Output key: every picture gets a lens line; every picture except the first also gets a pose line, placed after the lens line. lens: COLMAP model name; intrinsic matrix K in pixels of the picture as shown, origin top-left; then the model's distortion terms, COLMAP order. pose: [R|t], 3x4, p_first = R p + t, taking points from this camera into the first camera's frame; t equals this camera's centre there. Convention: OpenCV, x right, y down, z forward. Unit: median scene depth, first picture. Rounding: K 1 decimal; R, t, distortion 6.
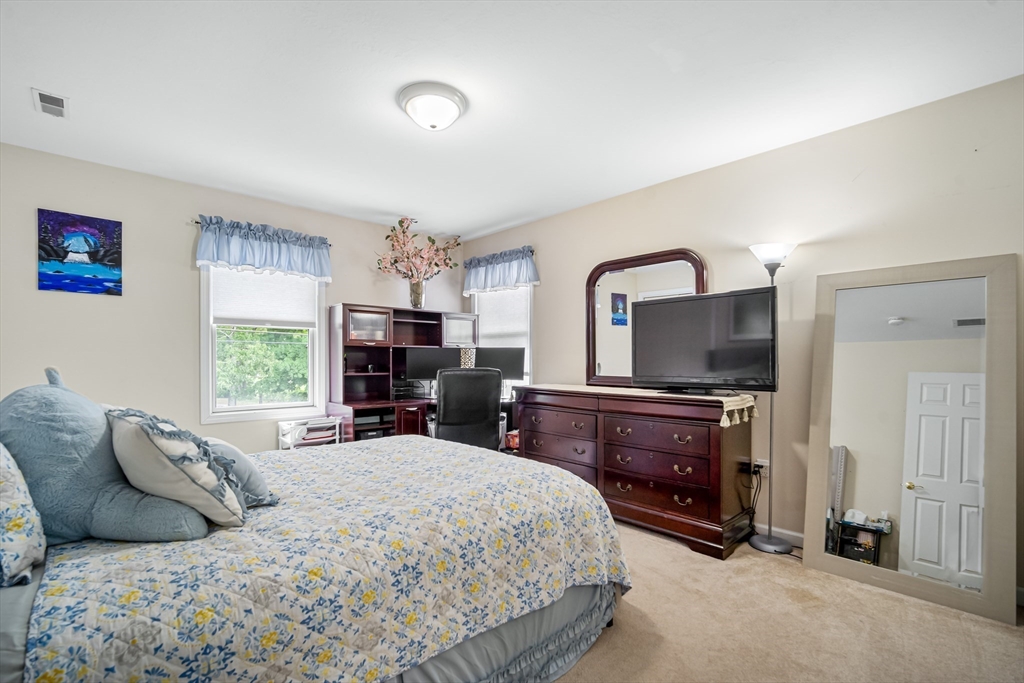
lens RADIAL K [[462.0, 0, 512.7], [0, 462.0, 367.9], [0, 0, 1]] dist [-0.016527, -0.000040]
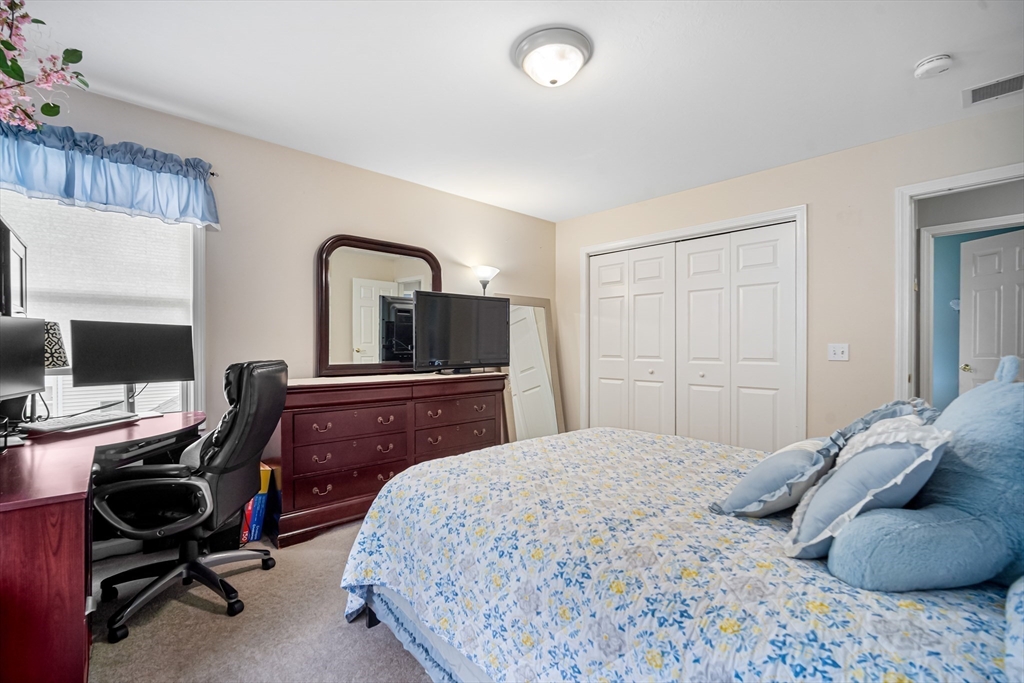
lens RADIAL K [[456.9, 0, 515.2], [0, 456.9, 337.5], [0, 0, 1]] dist [-0.015825, 0.006140]
pose [[-0.013061, 0.009553, 0.999869, -0.795133], [0.011000, 0.999895, -0.009410, -0.024889], [-0.999854, 0.010876, -0.013165, 0.810507]]
